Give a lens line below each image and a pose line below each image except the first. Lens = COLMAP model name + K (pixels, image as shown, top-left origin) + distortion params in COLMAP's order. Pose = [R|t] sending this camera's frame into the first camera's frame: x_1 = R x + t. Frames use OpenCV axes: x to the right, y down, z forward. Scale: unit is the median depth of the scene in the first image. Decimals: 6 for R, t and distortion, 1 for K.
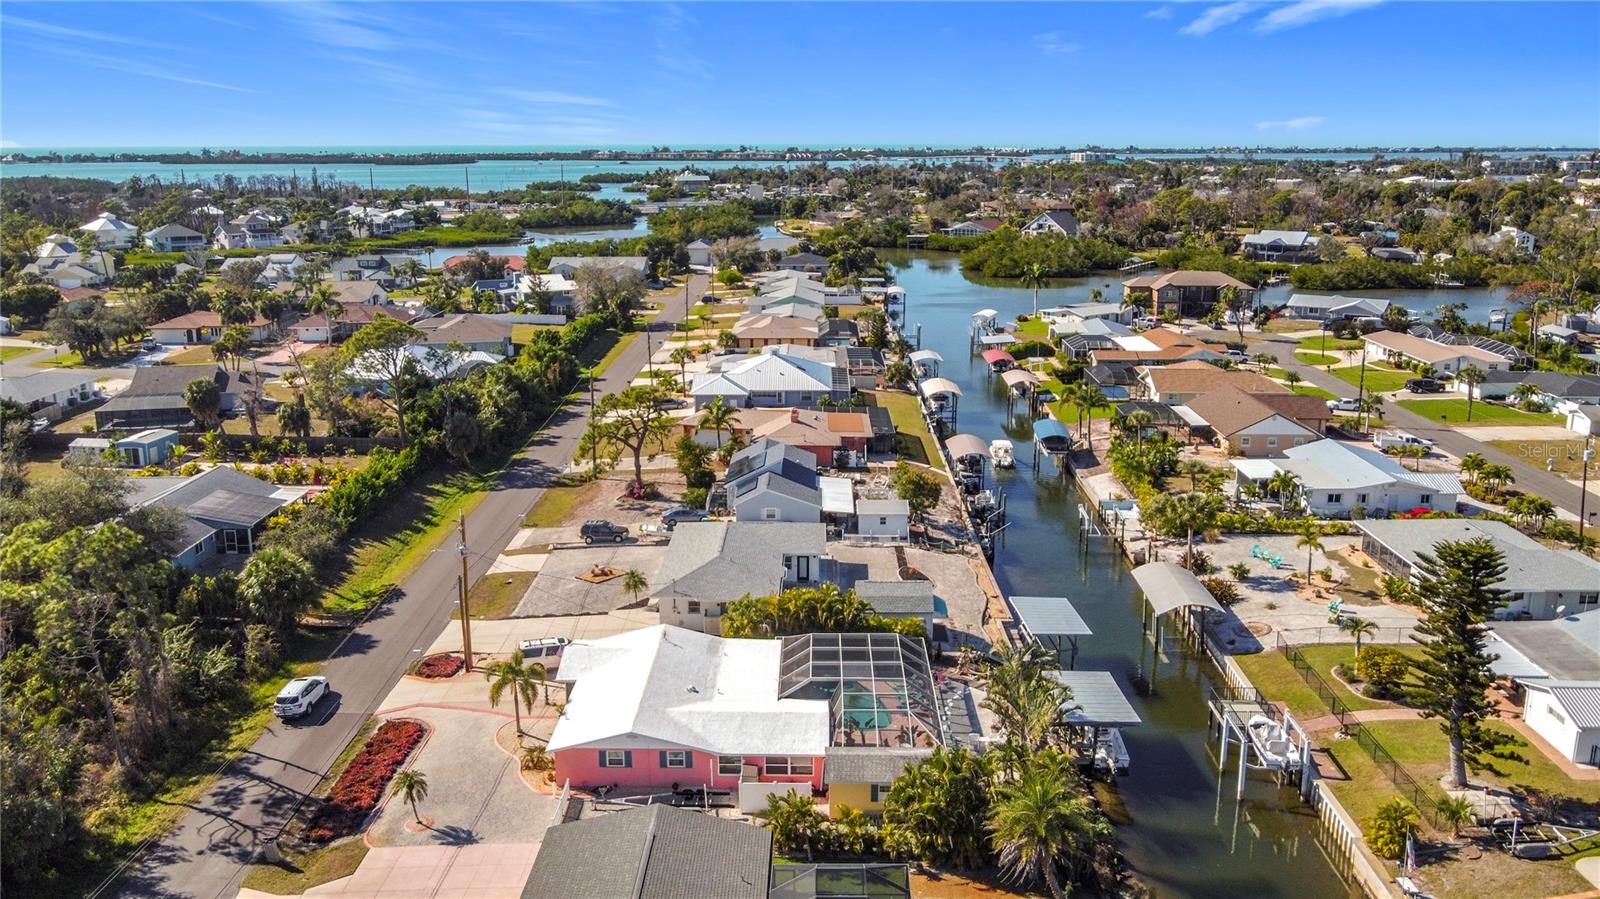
lens RADIAL K [[1265.2, 0, 797.4], [0, 1265.2, 450.8], [0, 0, 1]] dist [-0.023450, 0.037435]
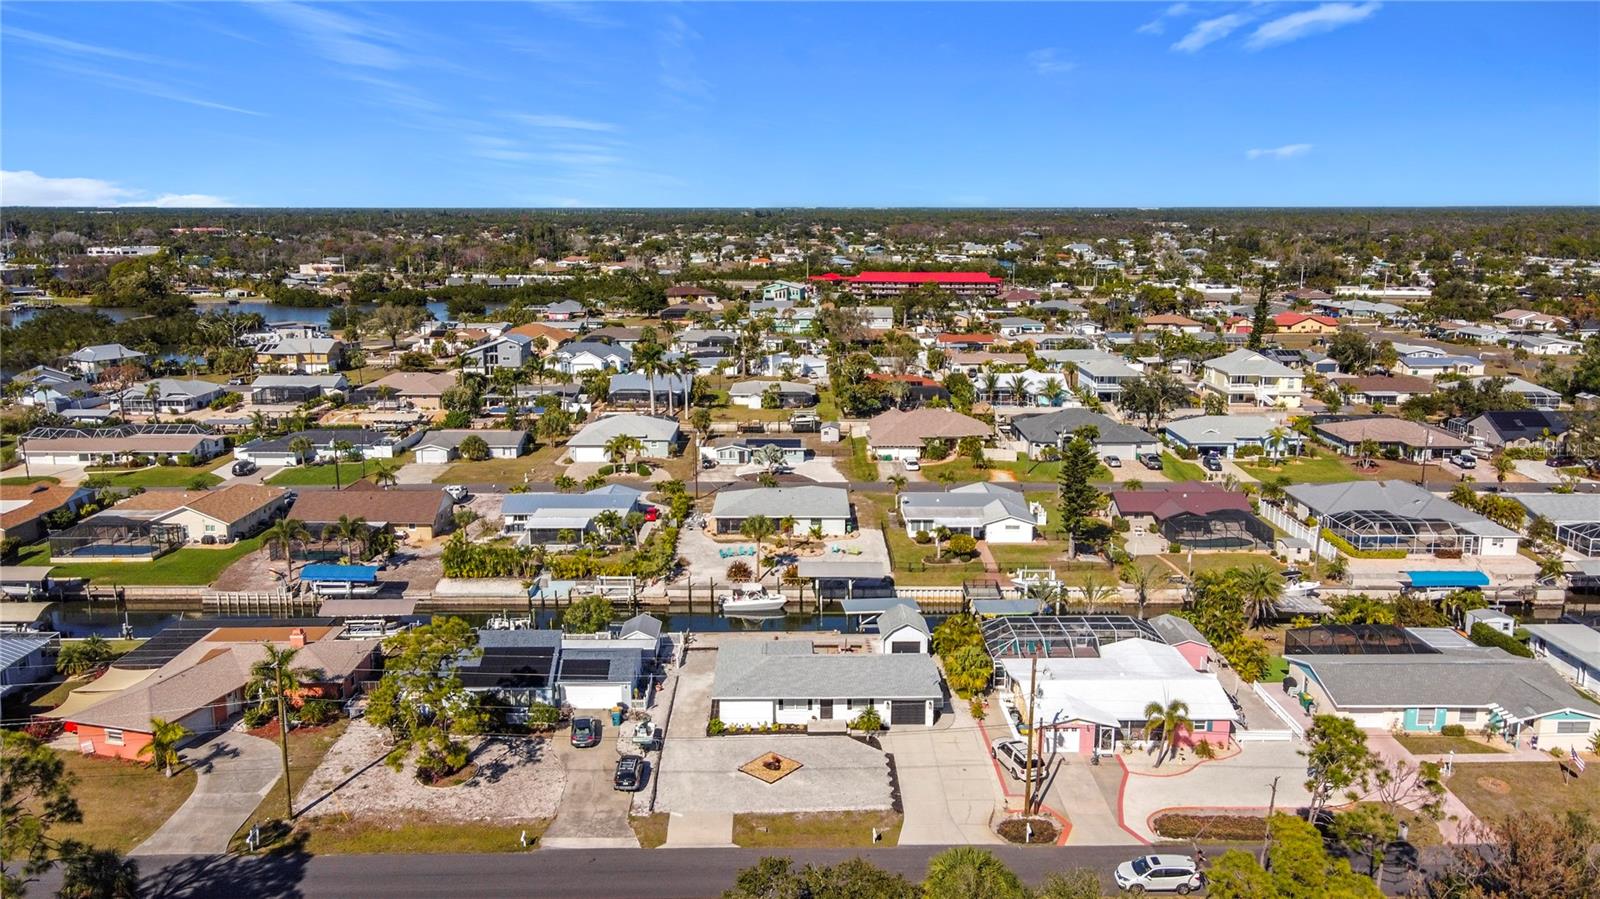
lens RADIAL K [[1245.6, 0, 796.8], [0, 1245.6, 452.1], [0, 0, 1]] dist [0.000966, 0.048643]
pose [[-0.032694, -0.194540, 0.980350, -0.834247], [0.246087, 0.949110, 0.196547, -0.240679], [-0.968696, 0.247677, 0.016844, 0.784938]]
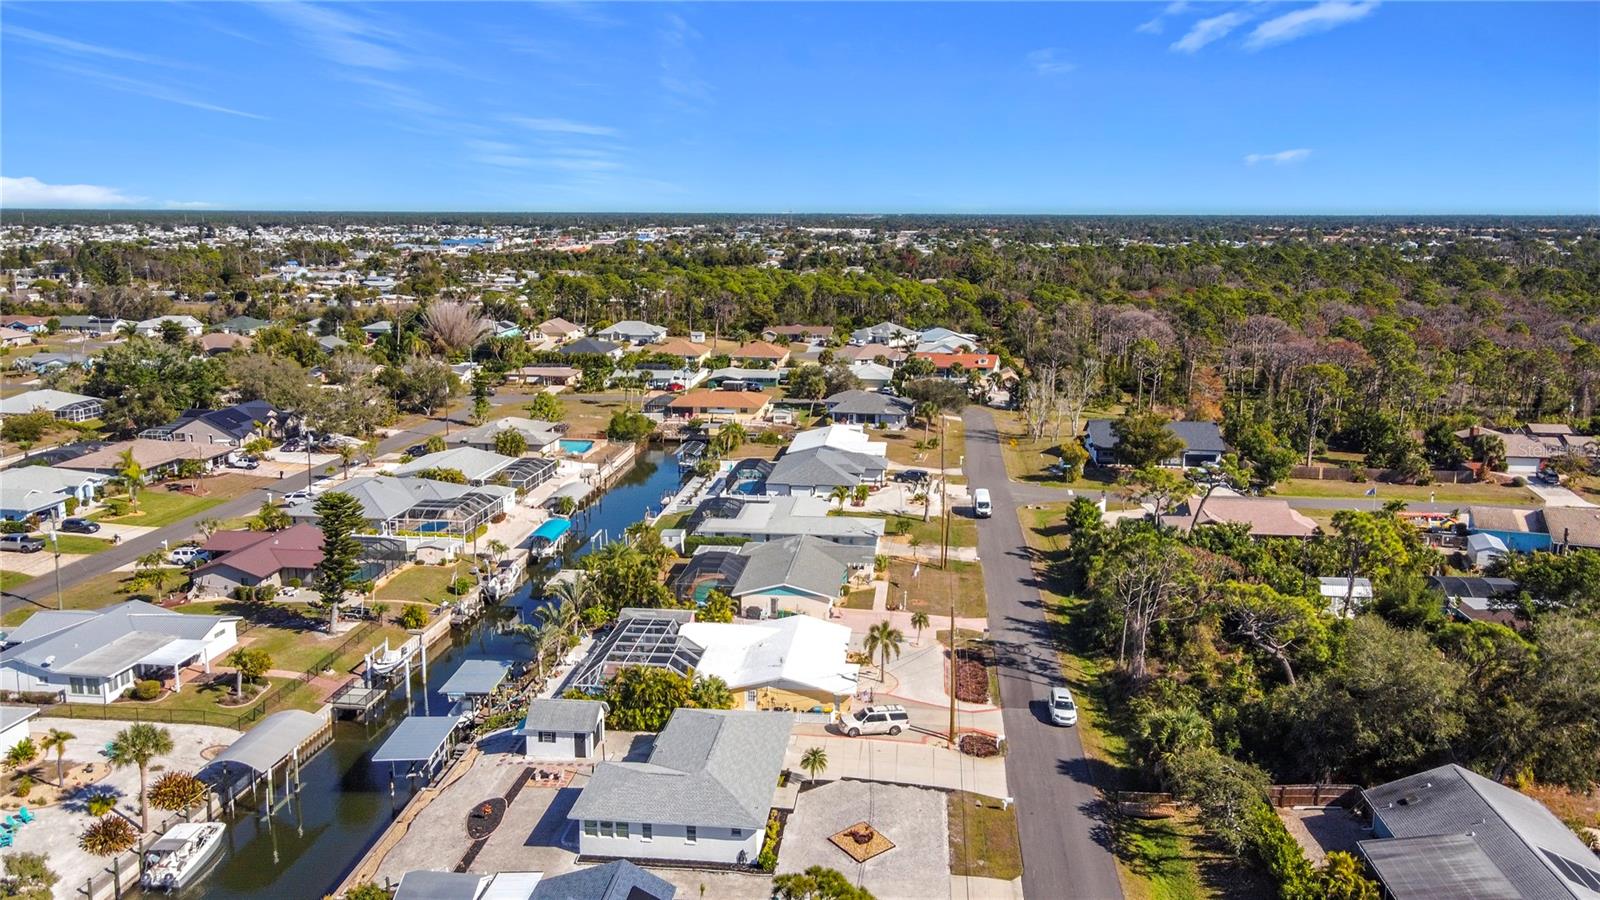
lens RADIAL K [[1245.6, 0, 796.8], [0, 1245.6, 452.6], [0, 0, 1]] dist [0.000966, 0.048643]
pose [[-0.996443, -0.017821, 0.082364, -0.149591], [0.019192, 0.903710, 0.427715, -0.397443], [-0.082056, 0.427774, -0.900153, 1.382333]]
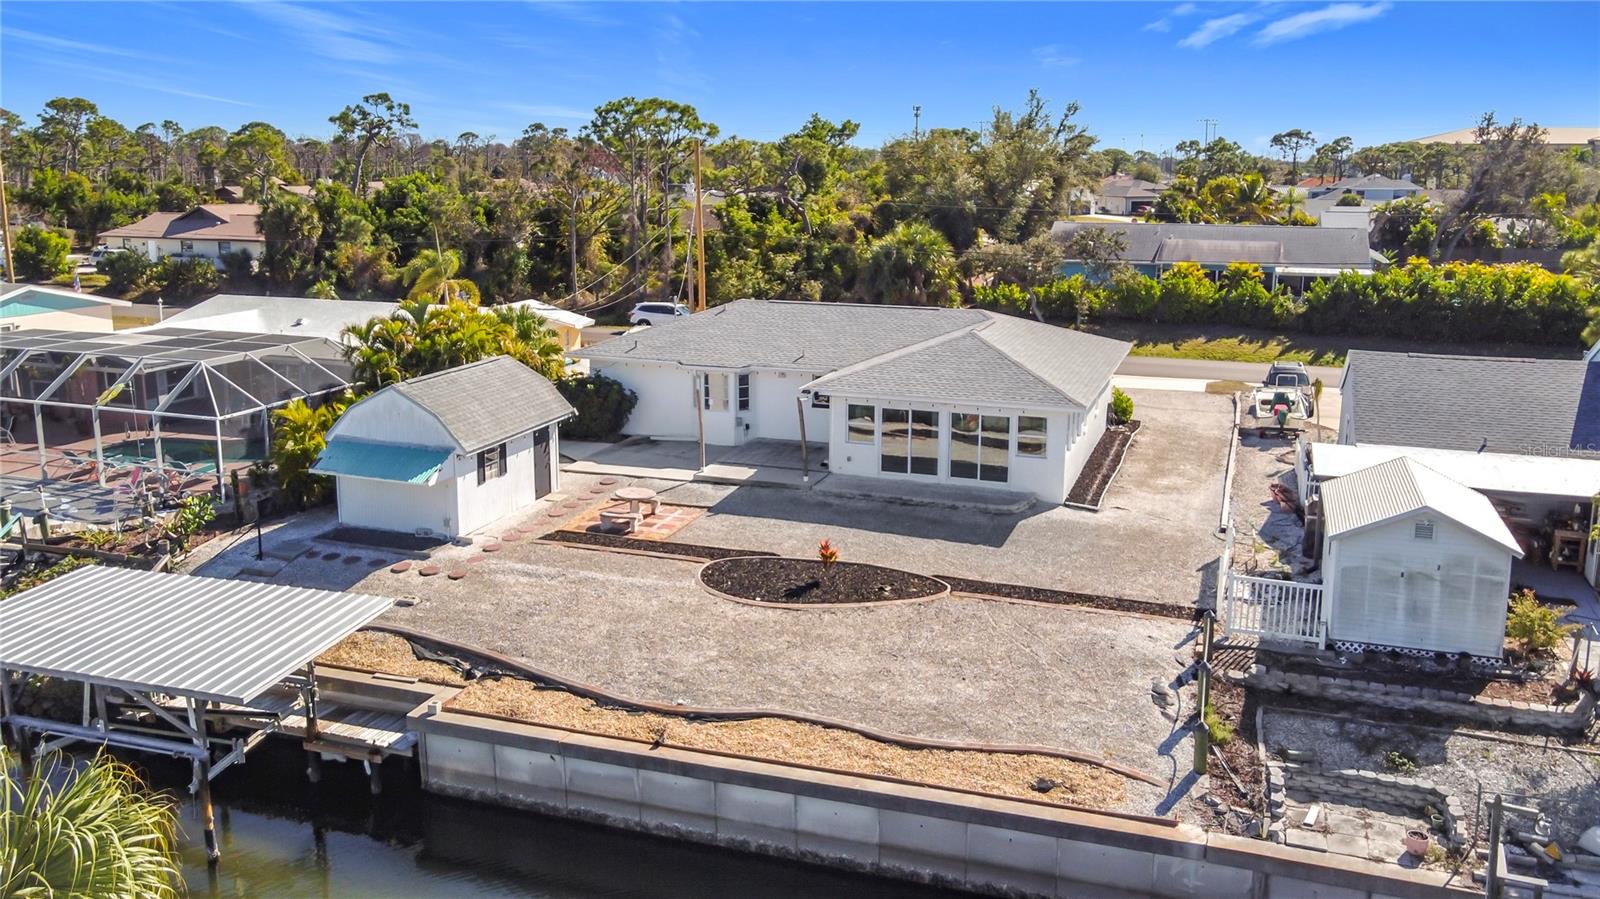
lens RADIAL K [[1274.2, 0, 798.5], [0, 1274.2, 402.1], [0, 0, 1]] dist [-0.028705, 0.061082]
pose [[-0.318796, 0.179953, -0.930584, 0.300505], [-0.231458, 0.937307, 0.260545, -0.008257], [0.919128, 0.298451, -0.257158, 0.900650]]
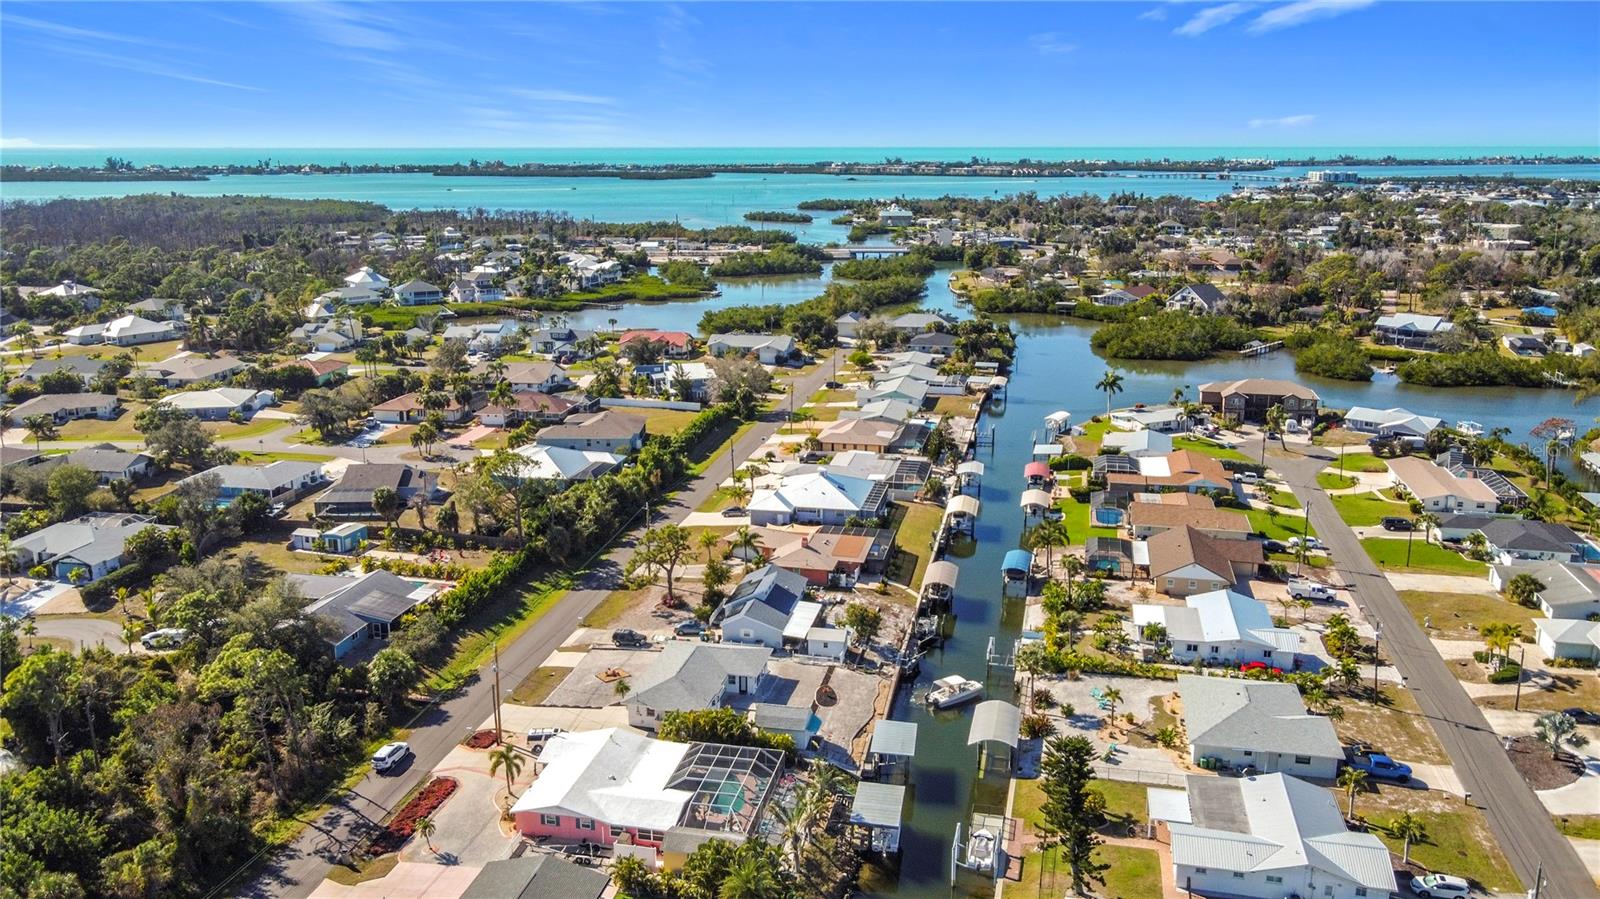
lens RADIAL K [[1259.0, 0, 797.8], [0, 1259.0, 451.3], [0, 0, 1]] dist [-0.017351, 0.048558]
pose [[0.982608, 0.045713, -0.179977, 0.254945], [-0.045581, 0.998949, 0.004867, -0.147849], [0.180010, 0.003421, 0.983659, -0.314968]]
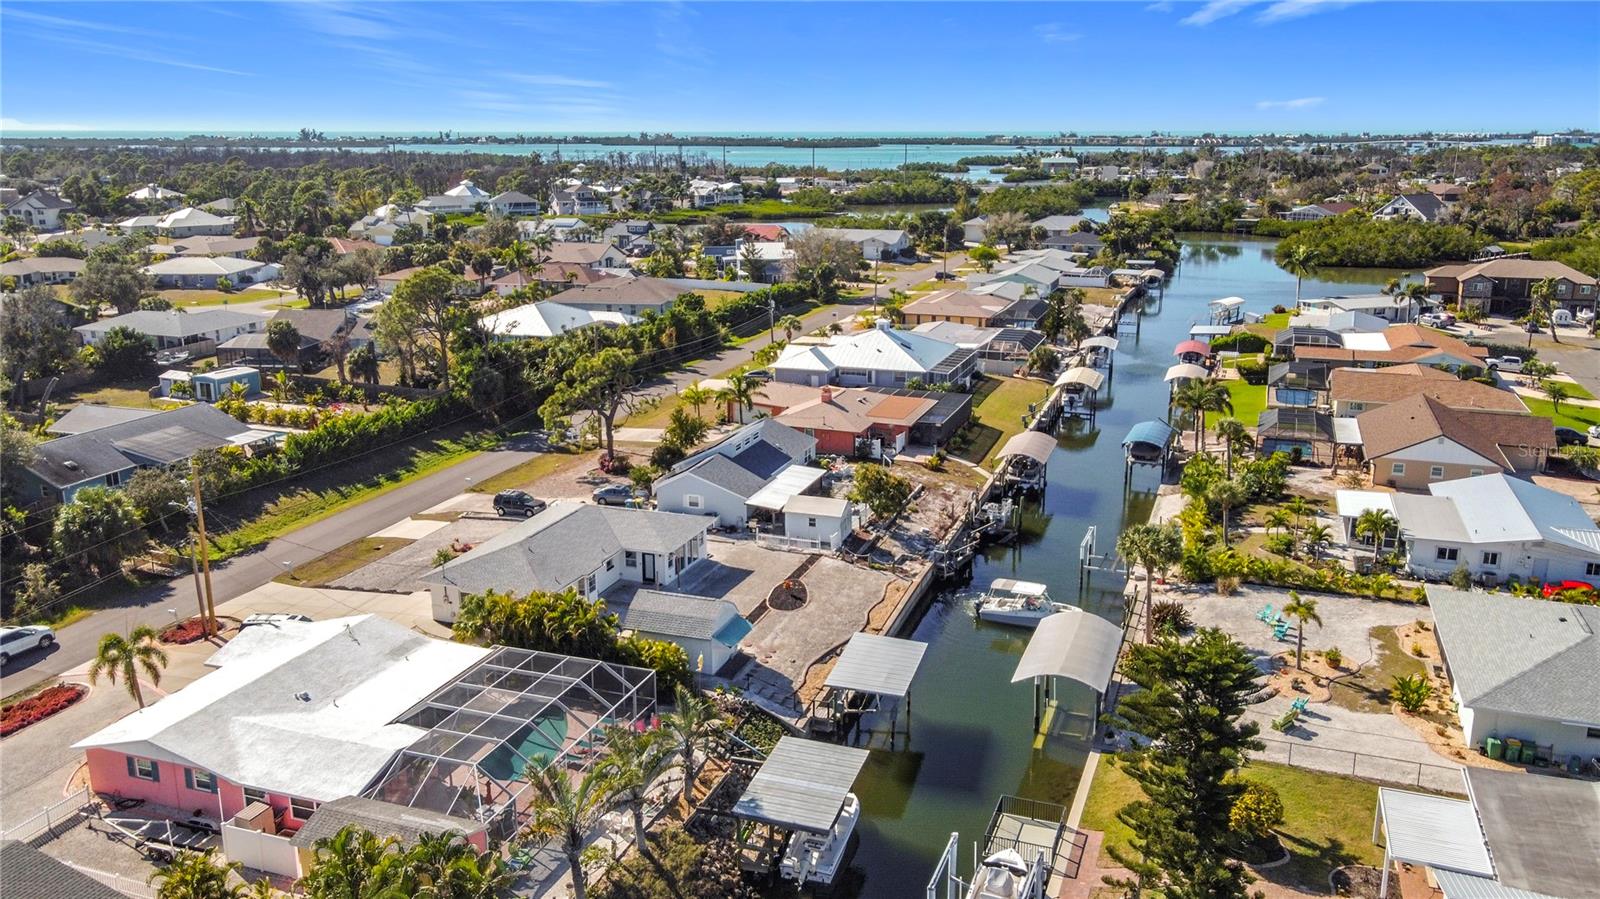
lens RADIAL K [[1245.6, 0, 796.8], [0, 1245.6, 452.1], [0, 0, 1]] dist [0.000966, 0.048643]
pose [[0.948084, 0.081271, -0.307459, 0.287974], [-0.077027, 0.996692, 0.025936, -0.010595], [0.308550, -0.000906, 0.951208, 0.201205]]
